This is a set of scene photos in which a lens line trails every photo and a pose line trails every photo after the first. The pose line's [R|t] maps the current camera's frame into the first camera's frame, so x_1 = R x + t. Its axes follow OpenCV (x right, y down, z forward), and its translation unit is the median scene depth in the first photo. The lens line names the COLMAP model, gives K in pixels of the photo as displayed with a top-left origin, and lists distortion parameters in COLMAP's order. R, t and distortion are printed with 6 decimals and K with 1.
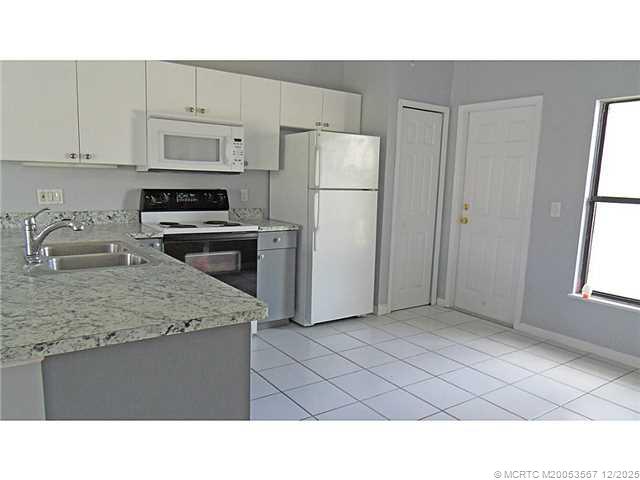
lens RADIAL K [[452.0, 0, 326.2], [0, 452.0, 255.7], [0, 0, 1]] dist [-0.031226, 0.003300]
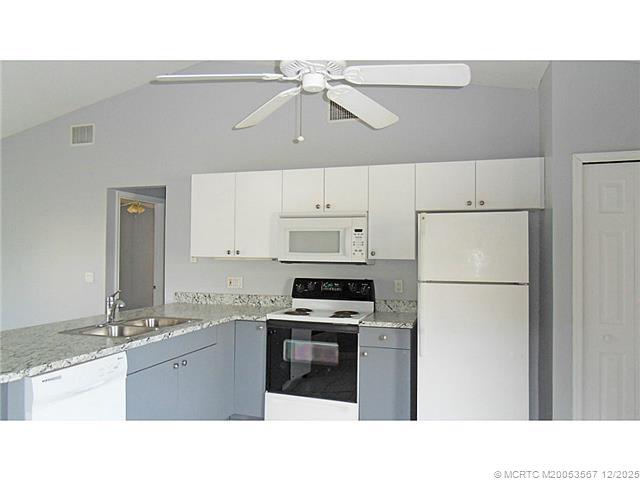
lens RADIAL K [[452.0, 0, 320.4], [0, 452.0, 243.0], [0, 0, 1]] dist [-0.031226, 0.003300]
pose [[0.599879, -0.046549, -0.798736, 0.525839], [-0.126761, 0.980168, -0.152324, -0.066034], [0.789985, 0.192625, 0.582081, 0.350517]]
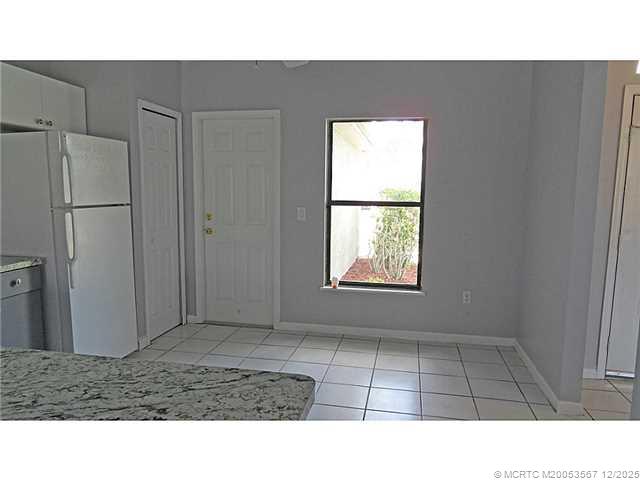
lens RADIAL K [[452.0, 0, 314.2], [0, 452.0, 249.0], [0, 0, 1]] dist [-0.031226, 0.003300]
pose [[0.723859, -0.113375, 0.680569, -0.237218], [0.128897, 0.991262, 0.028037, -0.045787], [-0.677800, 0.067429, 0.732148, 0.170787]]
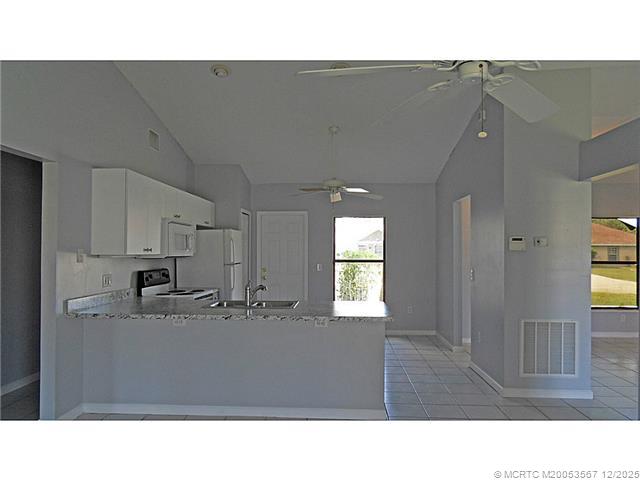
lens RADIAL K [[452.0, 0, 317.4], [0, 452.0, 241.0], [0, 0, 1]] dist [-0.031226, 0.003300]
pose [[0.611315, -0.017199, 0.791201, -1.102542], [0.153749, 0.983296, -0.097417, -0.023612], [-0.776309, 0.181199, 0.603748, -0.234658]]
